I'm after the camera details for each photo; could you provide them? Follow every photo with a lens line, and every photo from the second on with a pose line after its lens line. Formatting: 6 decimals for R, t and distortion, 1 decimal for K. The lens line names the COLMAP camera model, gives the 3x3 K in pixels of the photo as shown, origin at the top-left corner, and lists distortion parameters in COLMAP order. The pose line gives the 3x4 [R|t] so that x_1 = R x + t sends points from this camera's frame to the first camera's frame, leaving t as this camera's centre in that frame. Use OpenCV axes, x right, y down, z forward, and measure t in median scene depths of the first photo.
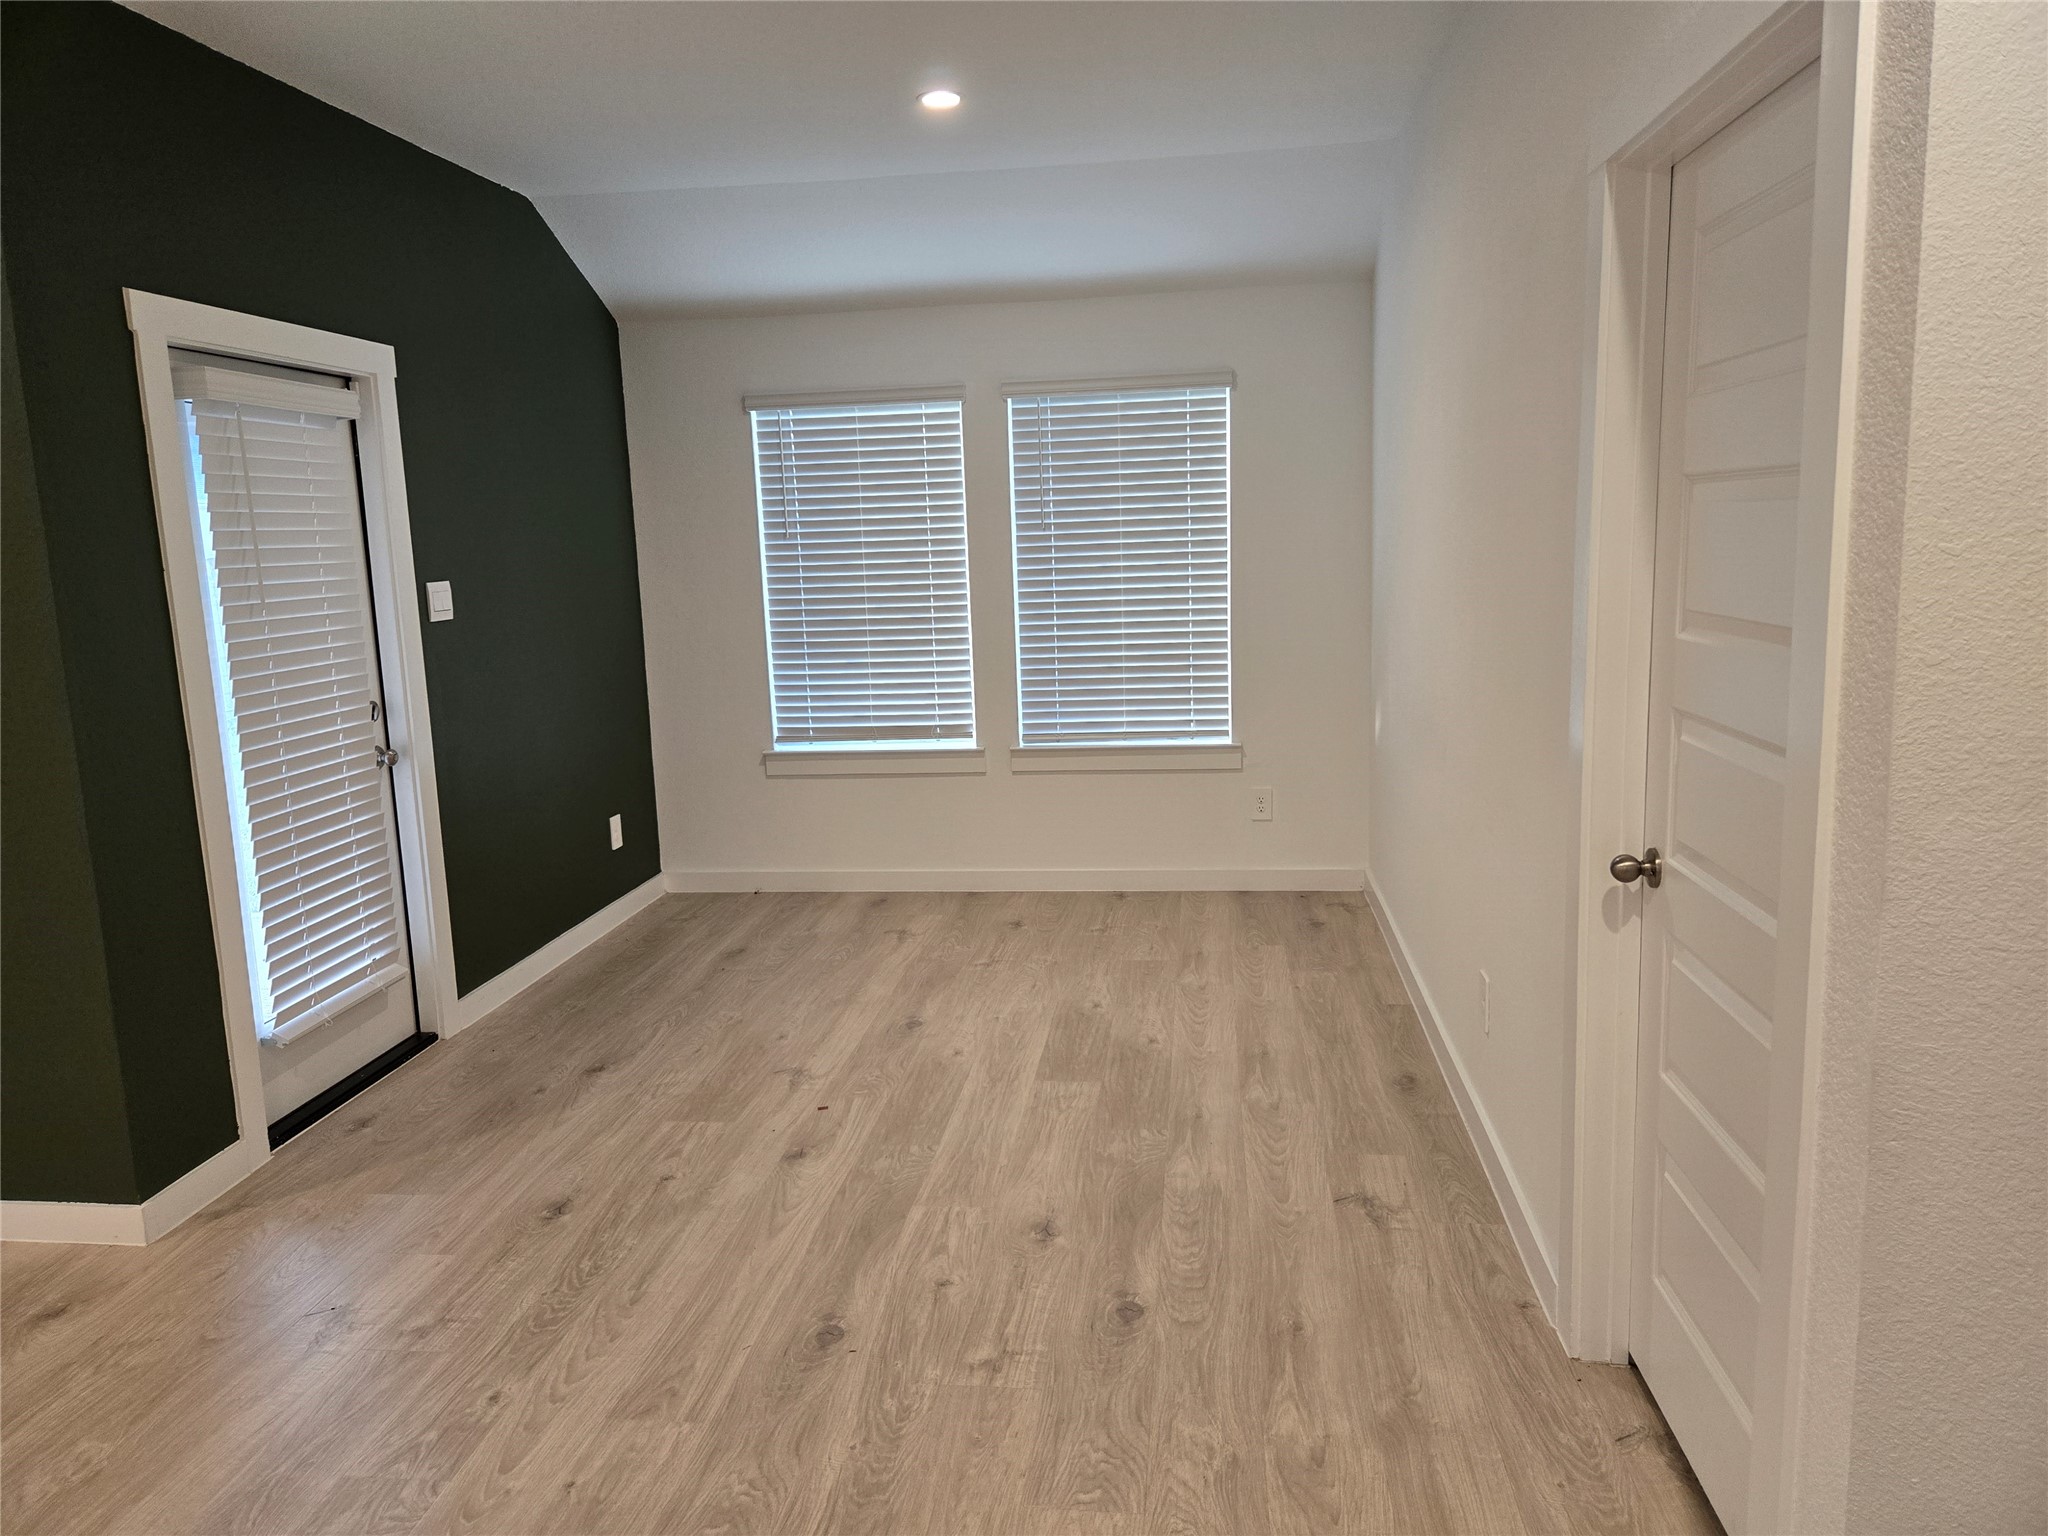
lens RADIAL K [[1373.6, 0, 1026.8], [0, 1373.6, 750.6], [0, 0, 1]] dist [0.073715, -0.059930]
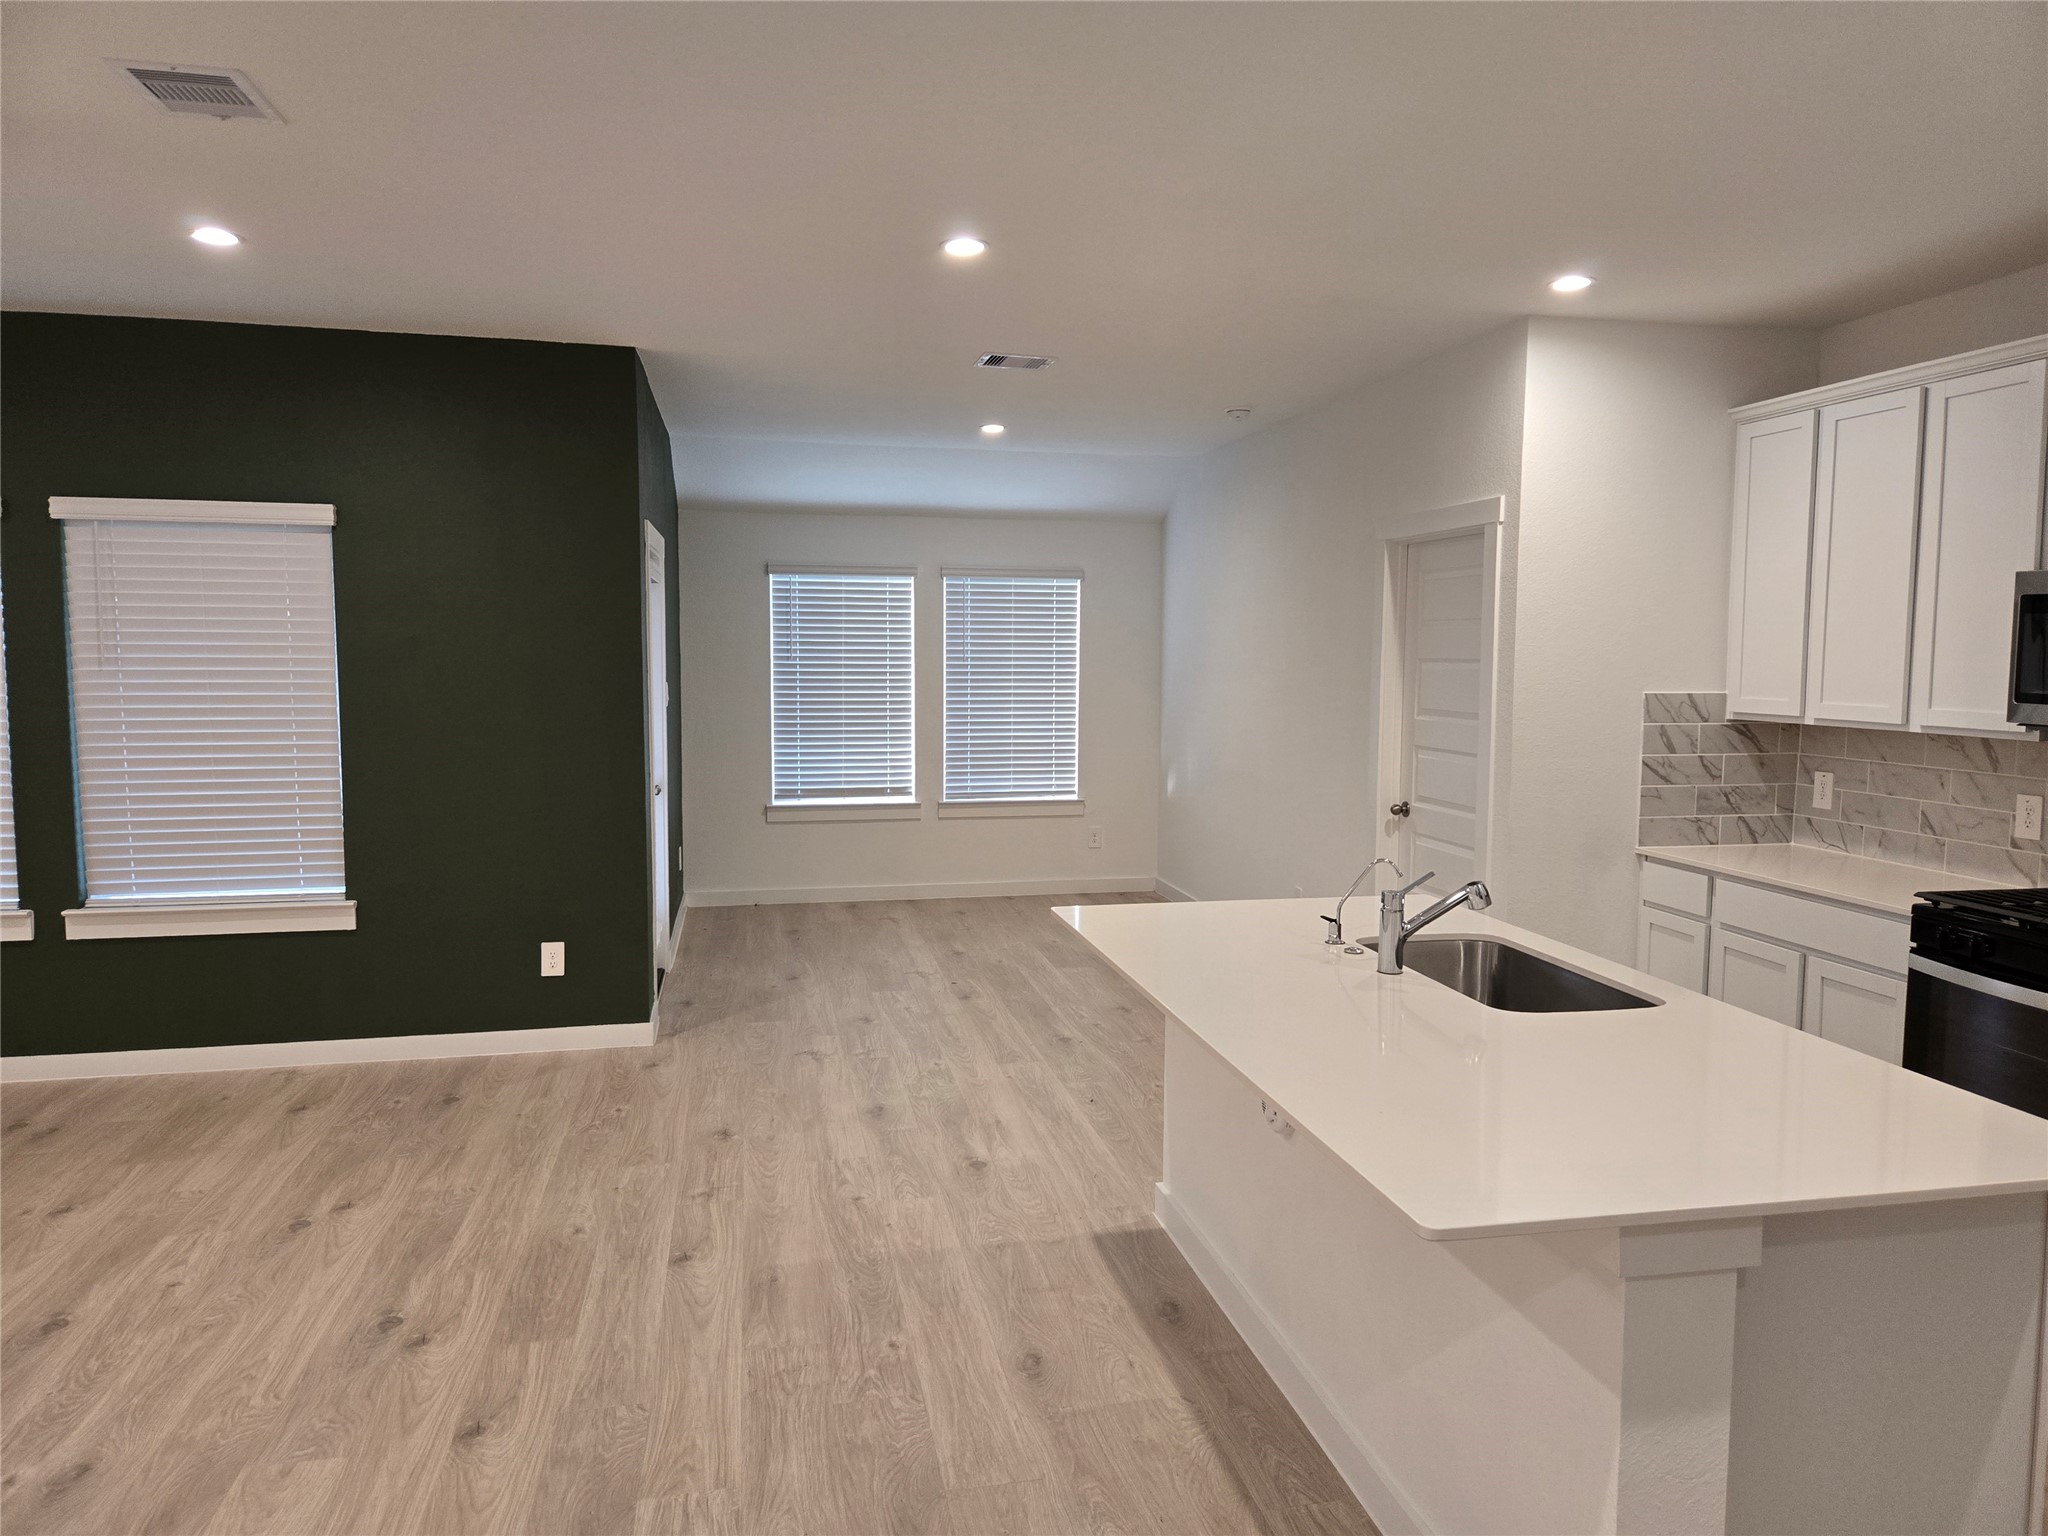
lens RADIAL K [[1371.2, 0, 1049.2], [0, 1371.2, 761.6], [0, 0, 1]] dist [0.068936, -0.056405]
pose [[0.940730, 0.014094, 0.338863, -0.420891], [0.013630, 0.996758, -0.079297, 0.077190], [-0.338882, 0.079216, 0.937488, -0.476917]]
